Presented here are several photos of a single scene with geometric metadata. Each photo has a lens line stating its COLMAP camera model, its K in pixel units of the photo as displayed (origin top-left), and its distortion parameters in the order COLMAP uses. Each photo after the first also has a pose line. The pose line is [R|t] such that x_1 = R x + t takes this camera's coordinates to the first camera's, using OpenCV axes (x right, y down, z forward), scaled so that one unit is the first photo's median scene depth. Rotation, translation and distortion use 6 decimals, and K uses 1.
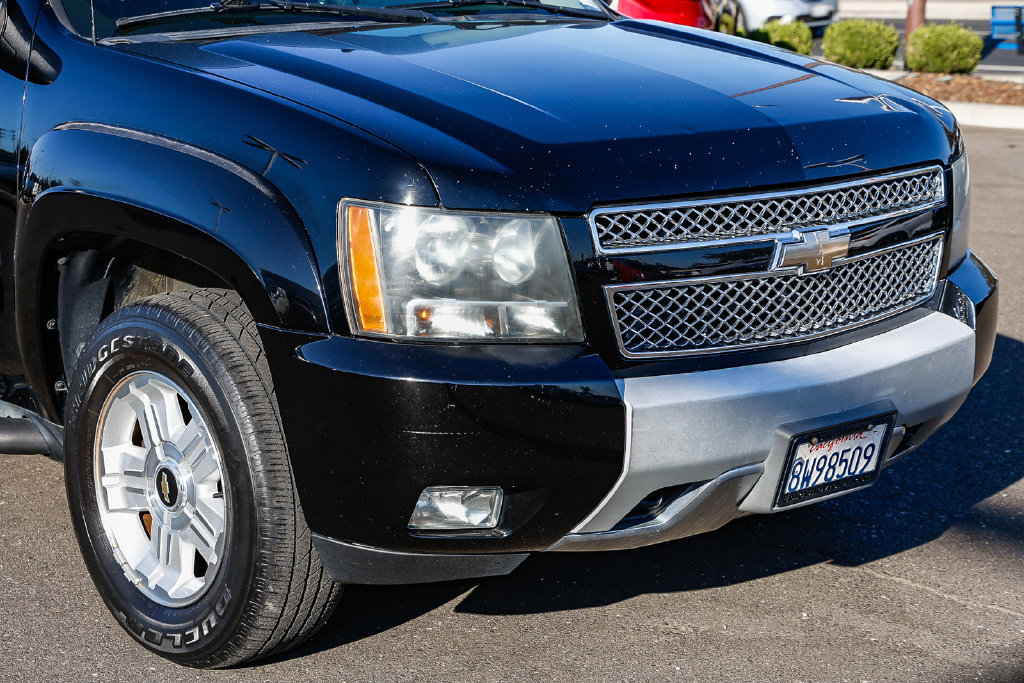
lens RADIAL K [[1955.9, 0, 512.0], [0, 1955.9, 341.5], [0, 0, 1]] dist [0.218072, -0.050509]
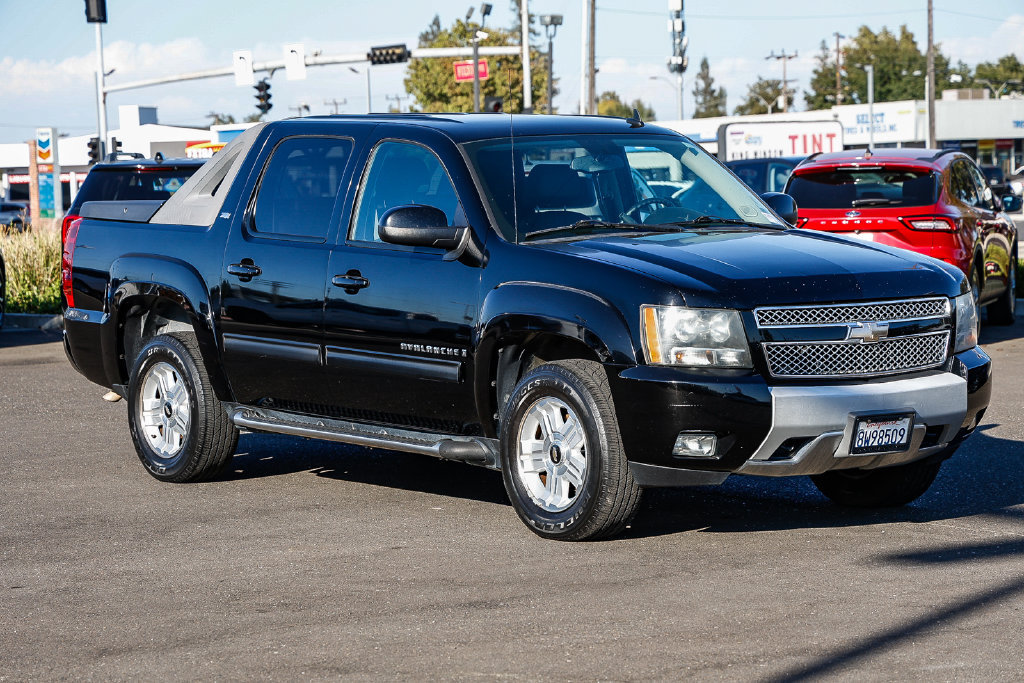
lens RADIAL K [[2890.0, 0, 512.0], [0, 2890.0, 341.5], [0, 0, 1]] dist [0.609601, -0.341588]
pose [[0.994389, -0.016148, -0.104544, 0.104330], [0.001198, 0.989936, -0.141513, 0.411310], [0.105777, 0.140594, 0.984401, -2.132023]]
